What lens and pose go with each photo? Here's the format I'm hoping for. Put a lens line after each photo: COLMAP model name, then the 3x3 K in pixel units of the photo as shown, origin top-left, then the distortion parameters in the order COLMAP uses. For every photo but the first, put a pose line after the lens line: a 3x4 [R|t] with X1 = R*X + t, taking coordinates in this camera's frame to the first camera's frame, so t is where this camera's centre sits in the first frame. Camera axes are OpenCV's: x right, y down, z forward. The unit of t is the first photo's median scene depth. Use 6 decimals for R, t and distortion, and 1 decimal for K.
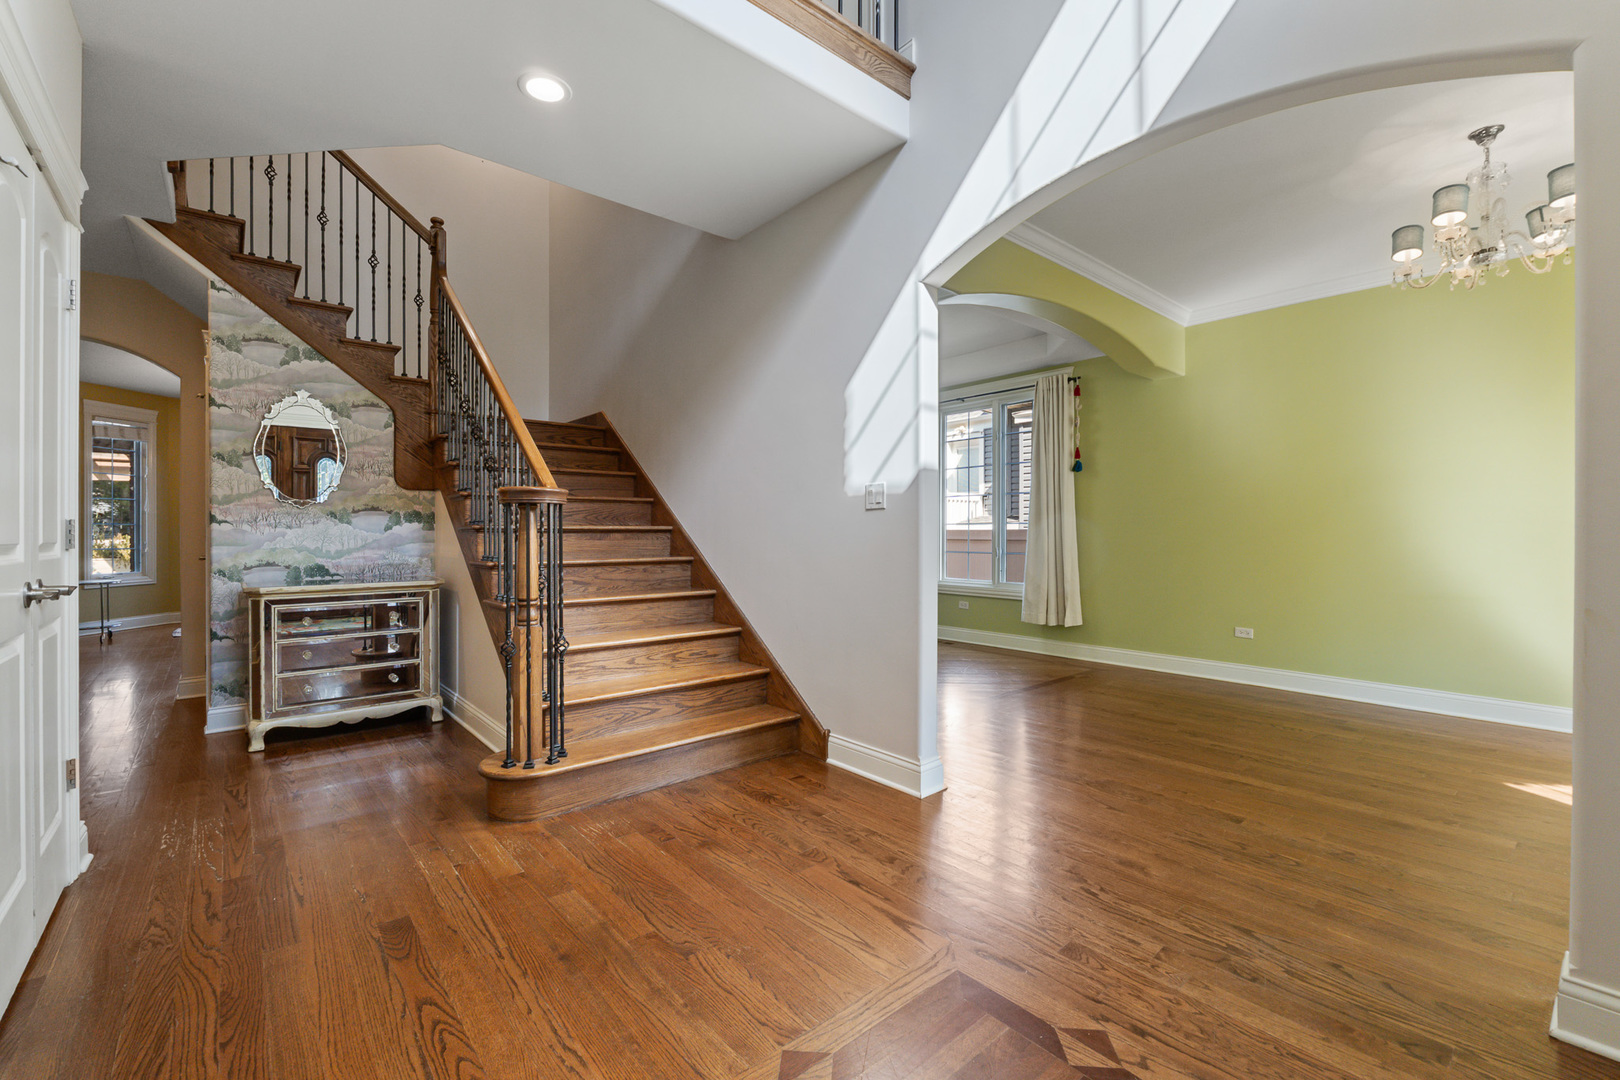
lens RADIAL K [[683.9, 0, 802.2], [0, 683.9, 533.5], [0, 0, 1]] dist [-0.012286, -0.000174]
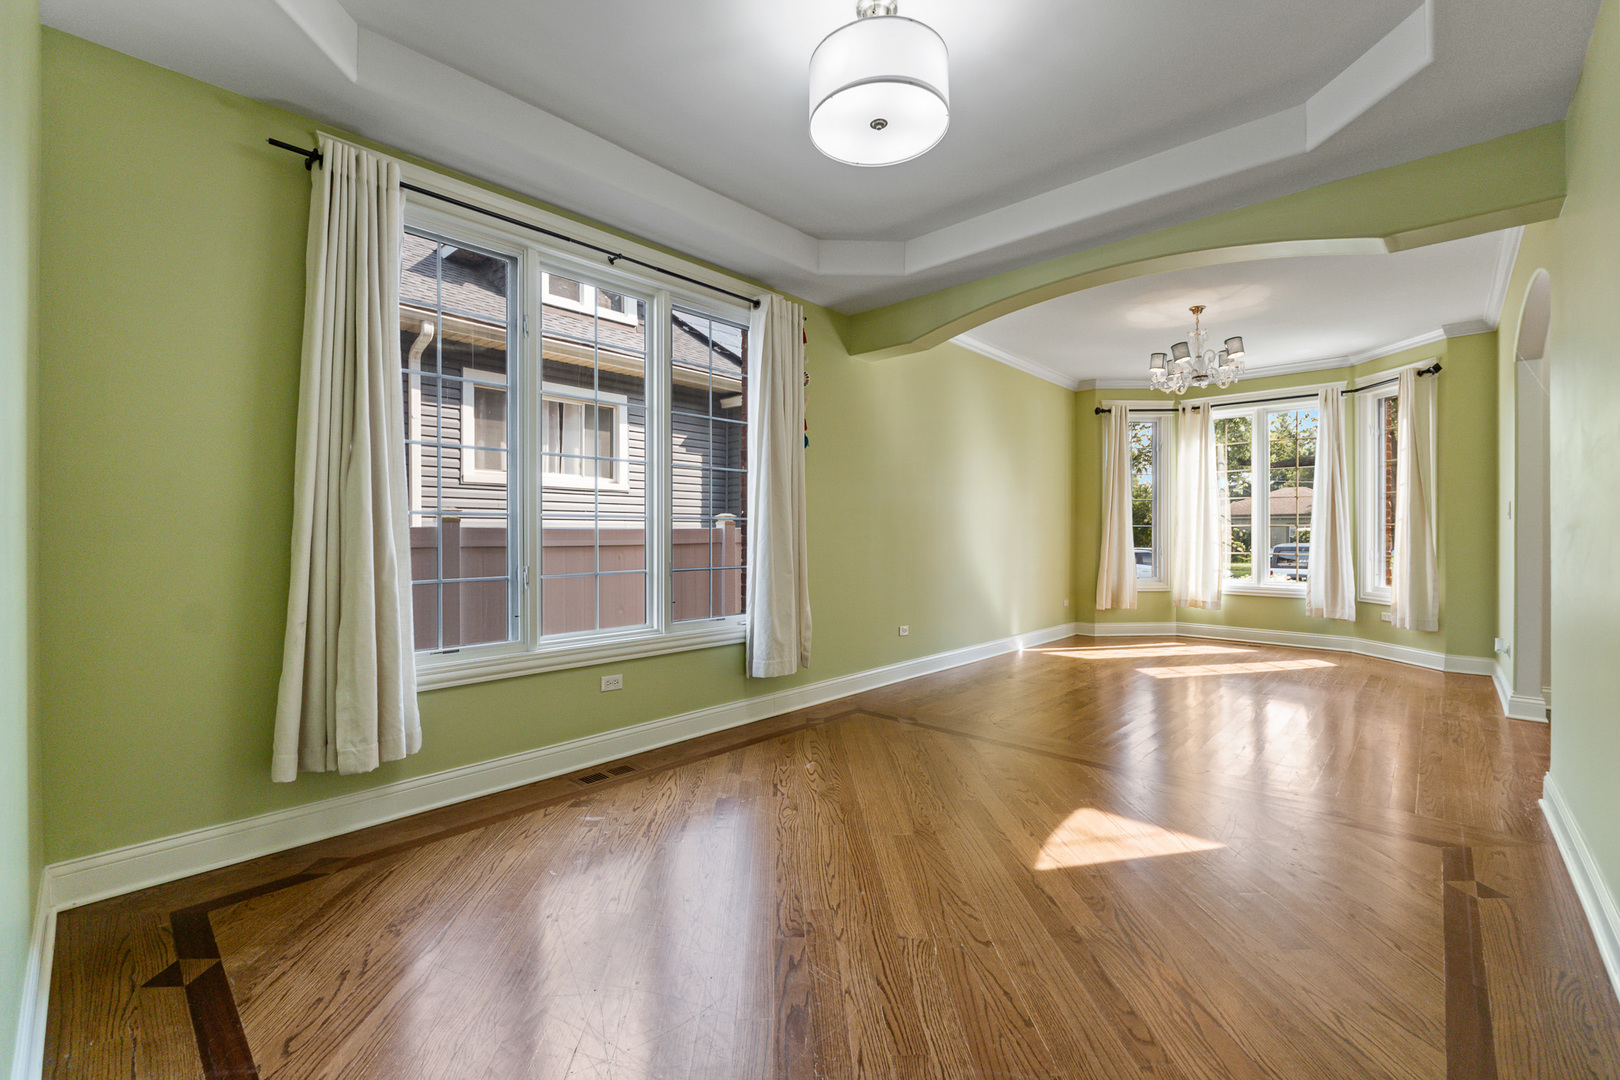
lens RADIAL K [[683.9, 0, 802.2], [0, 683.9, 533.5], [0, 0, 1]] dist [-0.012286, -0.000174]
pose [[-0.108804, -0.001410, 0.994062, -0.288574], [0.000999, 0.999998, 0.001528, -0.003033], [-0.994063, 0.001159, -0.108802, 0.997005]]
